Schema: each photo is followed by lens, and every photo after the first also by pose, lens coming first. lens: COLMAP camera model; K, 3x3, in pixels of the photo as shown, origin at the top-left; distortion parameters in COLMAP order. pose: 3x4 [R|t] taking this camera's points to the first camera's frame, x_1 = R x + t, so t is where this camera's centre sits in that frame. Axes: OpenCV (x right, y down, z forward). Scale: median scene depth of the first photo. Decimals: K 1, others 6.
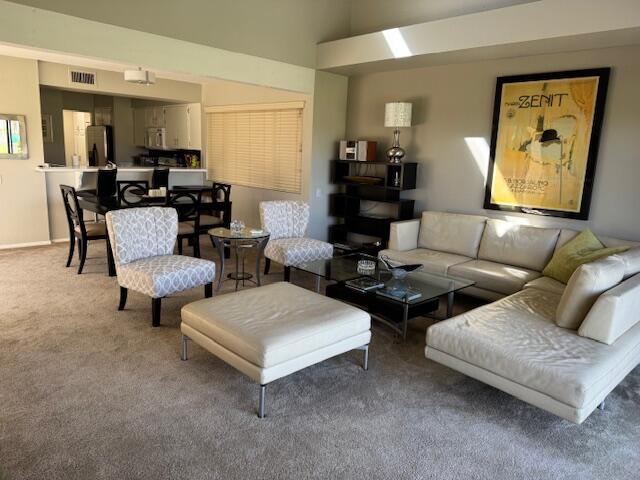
lens RADIAL K [[455.4, 0, 318.8], [0, 455.4, 244.6], [0, 0, 1]] dist [0.048111, -0.038421]
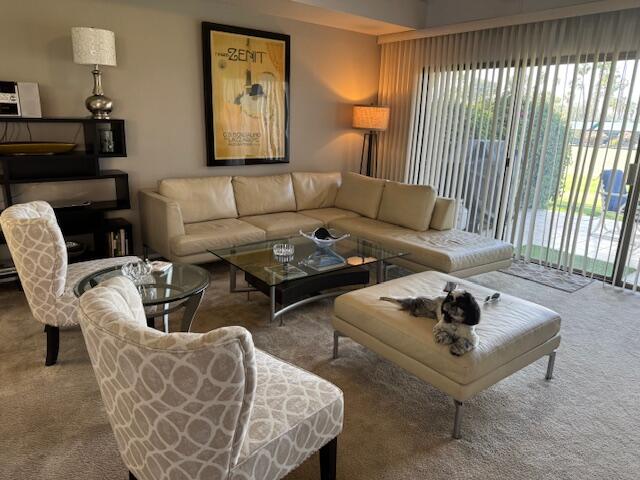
lens RADIAL K [[455.4, 0, 316.9], [0, 455.4, 234.1], [0, 0, 1]] dist [0.048111, -0.038421]
pose [[0.118595, -0.279909, 0.952673, -0.593652], [0.176262, 0.950141, 0.257223, -0.162198], [-0.977173, 0.137415, 0.162020, 0.712441]]
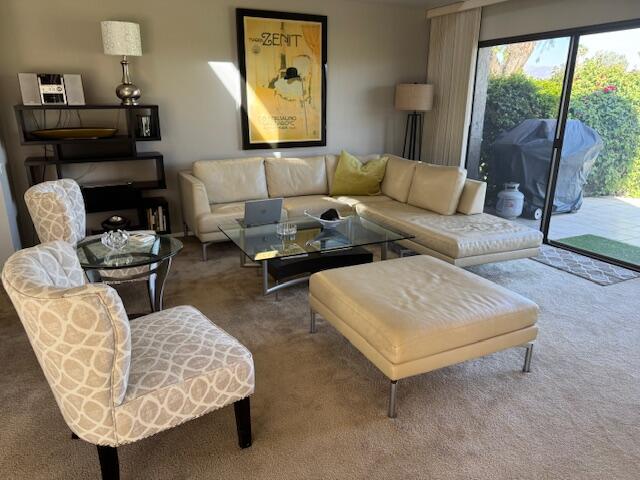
lens RADIAL K [[455.4, 0, 317.0], [0, 455.4, 241.9], [0, 0, 1]] dist [0.048111, -0.038421]
pose [[0.323642, -0.315717, 0.891952, -0.576644], [0.201018, 0.944111, 0.261241, -0.126377], [-0.924580, 0.094750, 0.369019, 0.559590]]
